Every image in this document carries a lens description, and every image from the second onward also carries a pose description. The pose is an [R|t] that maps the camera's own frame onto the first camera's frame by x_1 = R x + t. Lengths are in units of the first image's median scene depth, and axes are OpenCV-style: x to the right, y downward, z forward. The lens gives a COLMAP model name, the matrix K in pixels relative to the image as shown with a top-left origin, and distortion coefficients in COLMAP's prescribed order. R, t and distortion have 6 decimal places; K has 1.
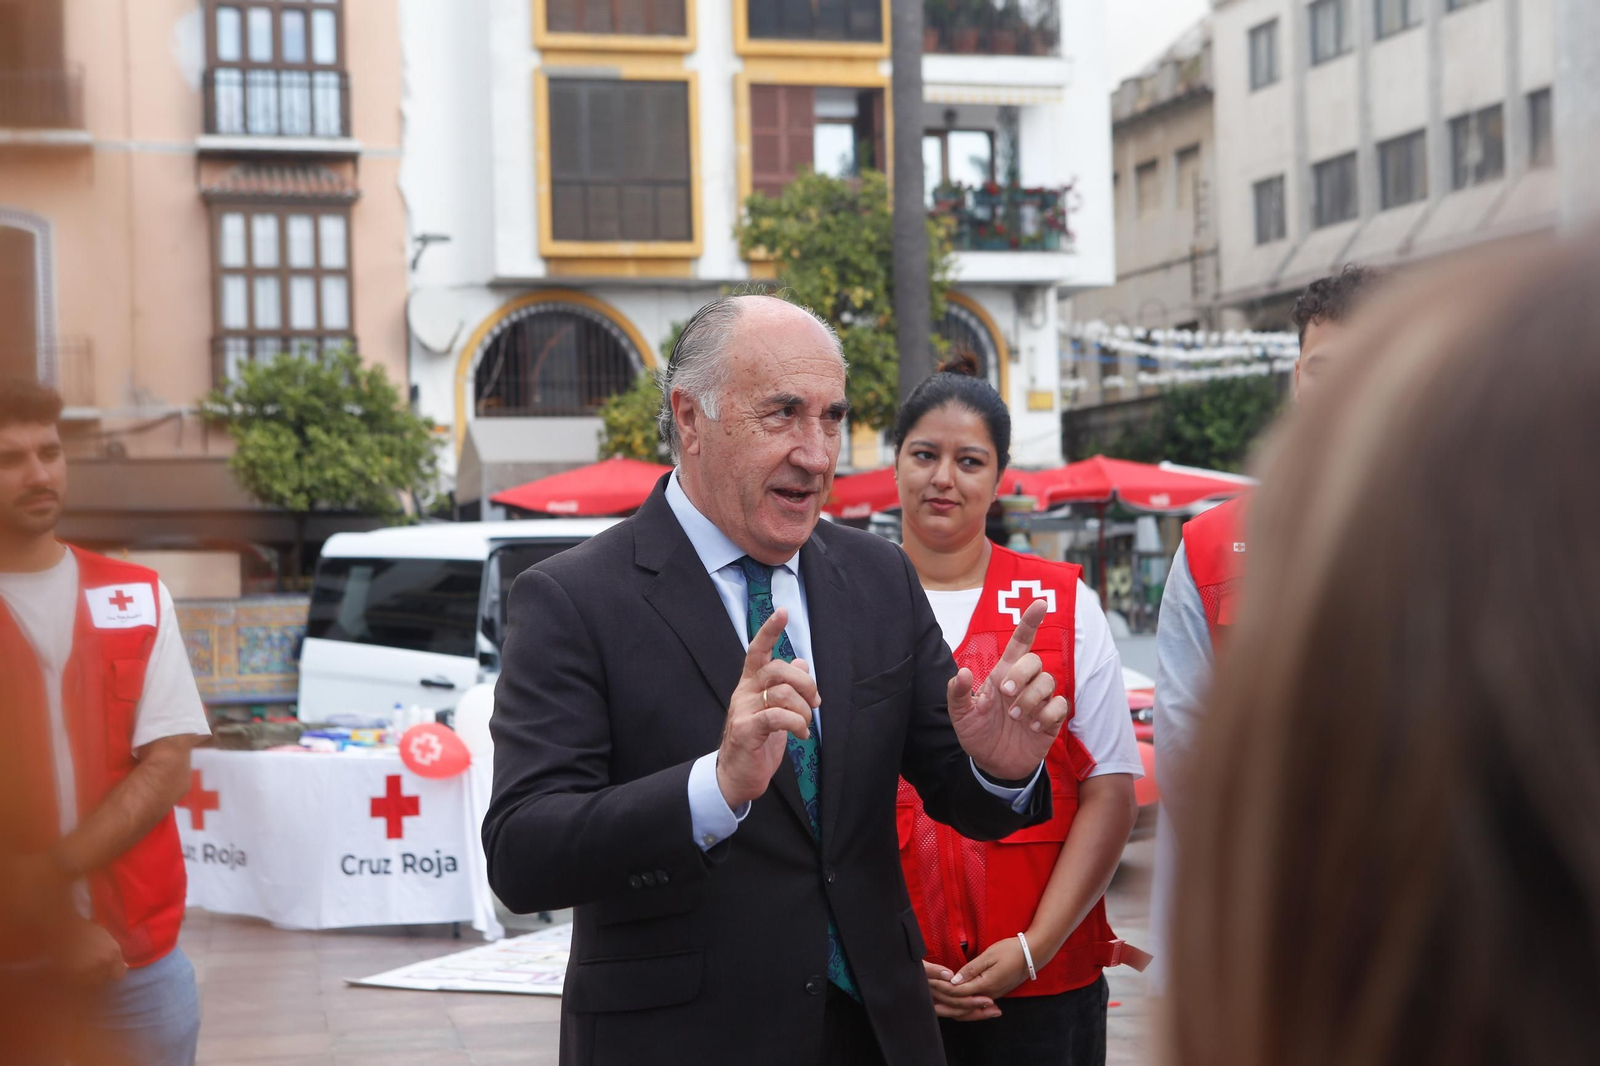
lens RADIAL K [[2604.5, 0, 800.0], [0, 2604.5, 533.0], [0, 0, 1]] dist [0.052300, 0.141796]
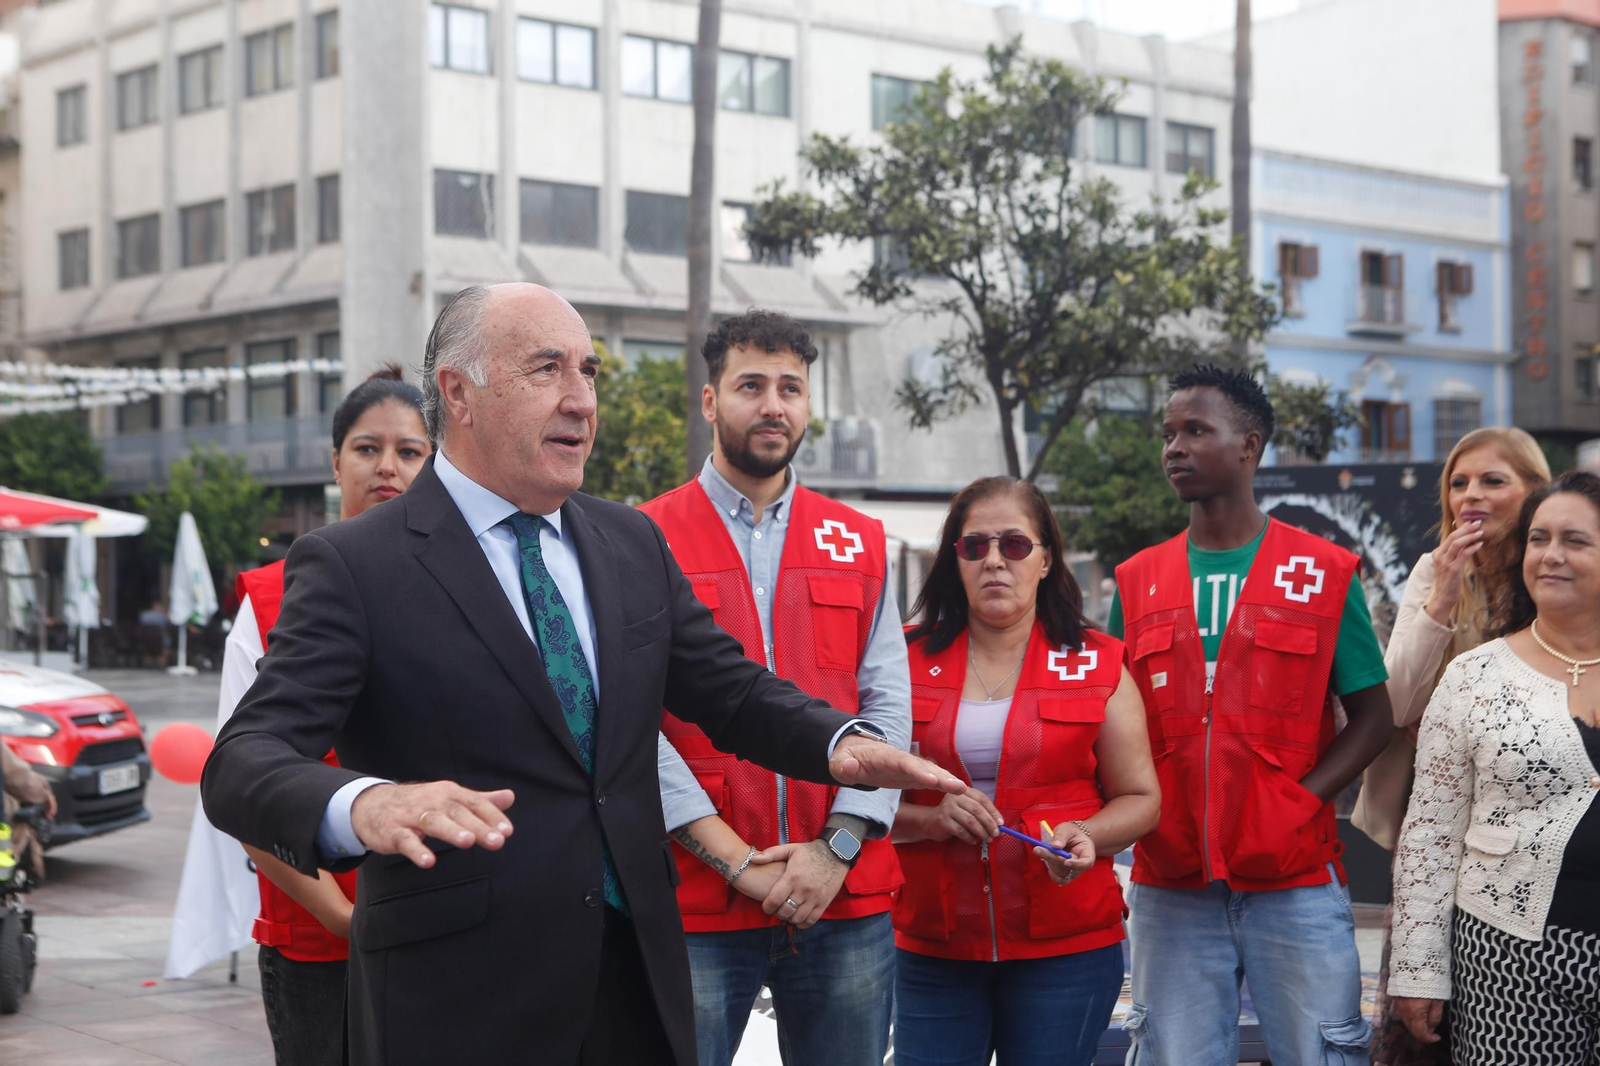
lens RADIAL K [[2342.2, 0, 800.0], [0, 2342.2, 533.0], [0, 0, 1]] dist [0.023611, 0.037115]
pose [[0.878020, 0.026801, 0.477874, -0.023611], [-0.020363, 0.999619, -0.018648, 0.001964], [-0.478191, 0.006642, 0.878231, 0.005127]]
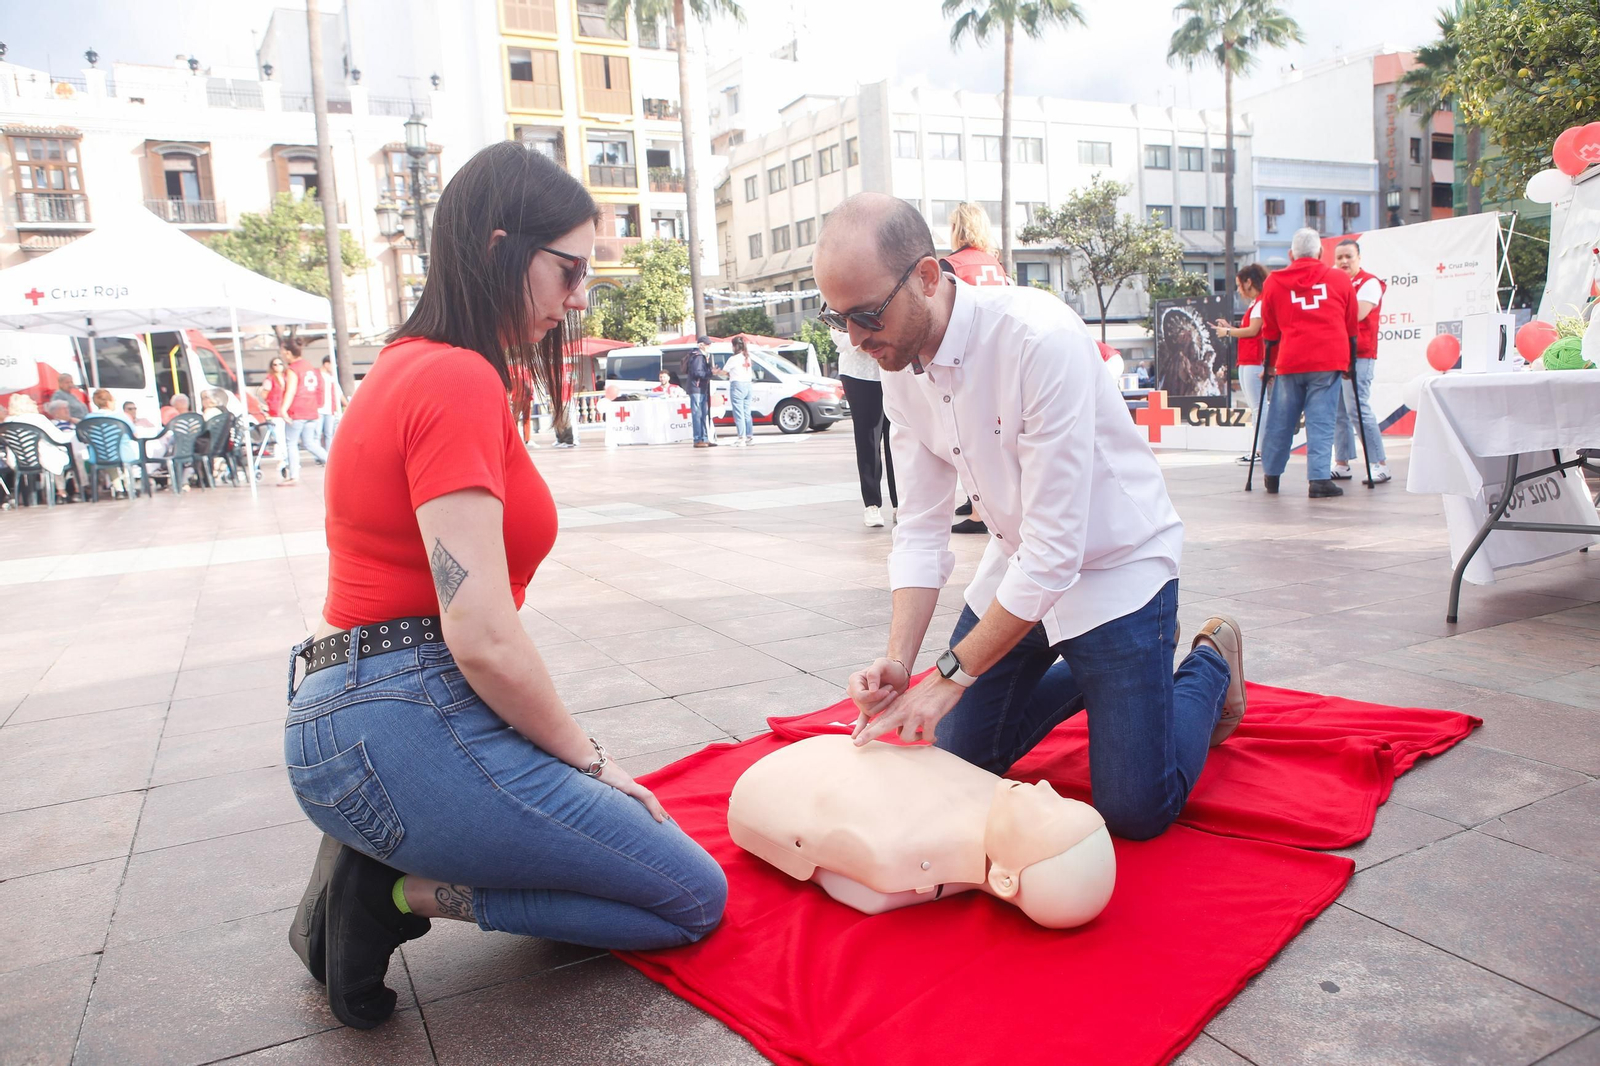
lens RADIAL K [[1096.8, 0, 800.0], [0, 1096.8, 533.0], [0, 0, 1]] dist [-0.115109, 0.083060]
pose [[0.964666, -0.068898, 0.254309, -0.110348], [0.032949, 0.989174, 0.143004, 0.014486], [-0.261409, -0.129572, 0.956492, -0.176514]]
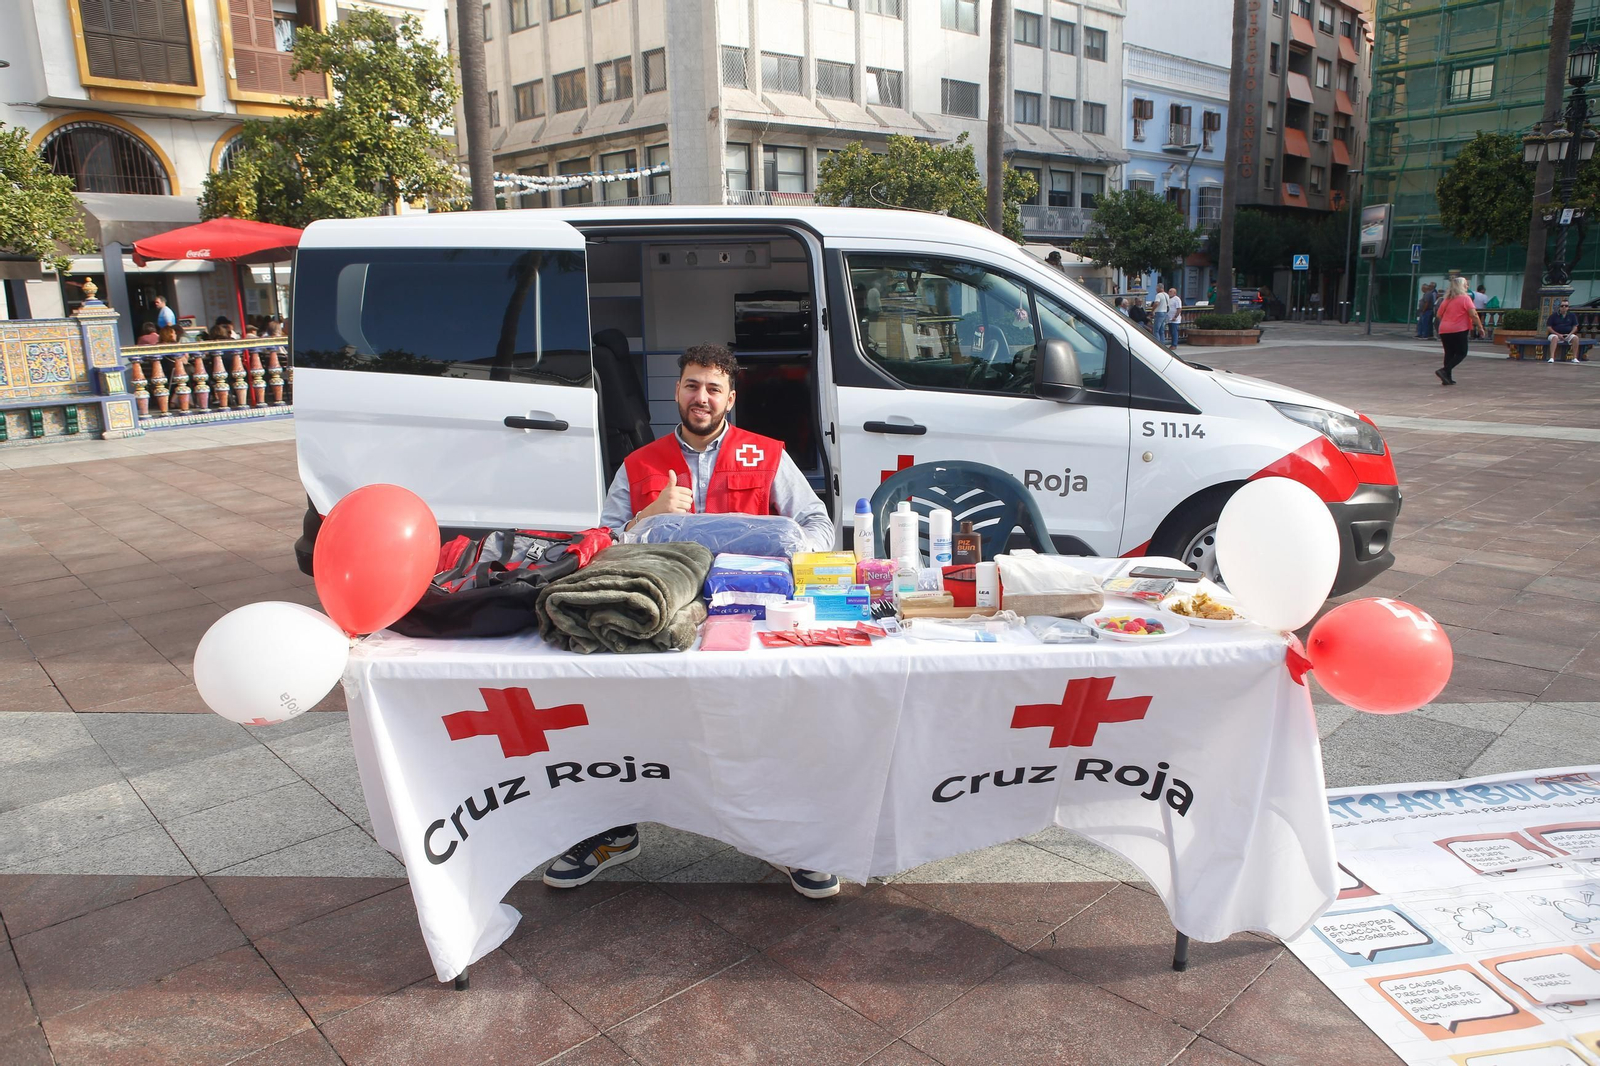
lens RADIAL K [[1098.1, 0, 800.0], [0, 1098.1, 533.0], [0, 0, 1]] dist [-0.094786, 0.064466]
pose [[0.853847, -0.110566, 0.508646, -0.076542], [-0.003073, 0.976092, 0.217335, 0.006712], [-0.520515, -0.187134, 0.833094, 0.225297]]
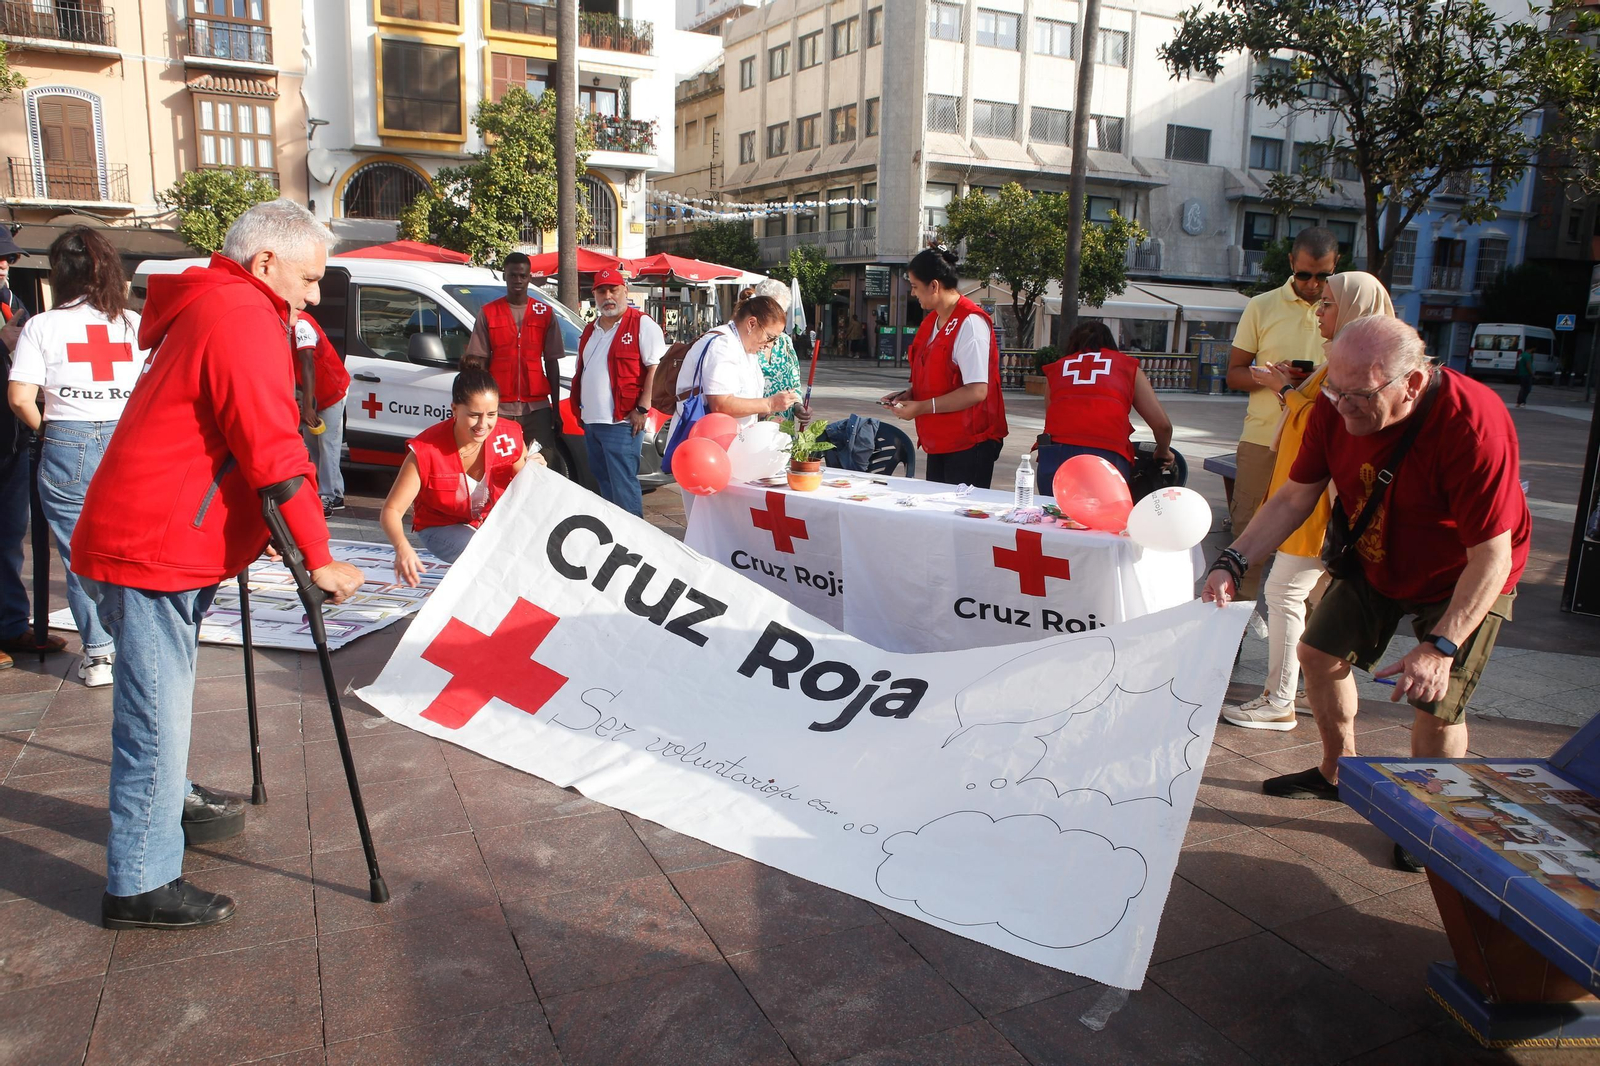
lens RADIAL K [[1096.8, 0, 800.0], [0, 1096.8, 533.0], [0, 0, 1]] dist [-0.115109, 0.083060]
pose [[0.970867, 0.002158, 0.239609, 0.012715], [-0.052322, 0.977738, 0.203200, 0.003600], [-0.233837, -0.209817, 0.949367, 0.104683]]
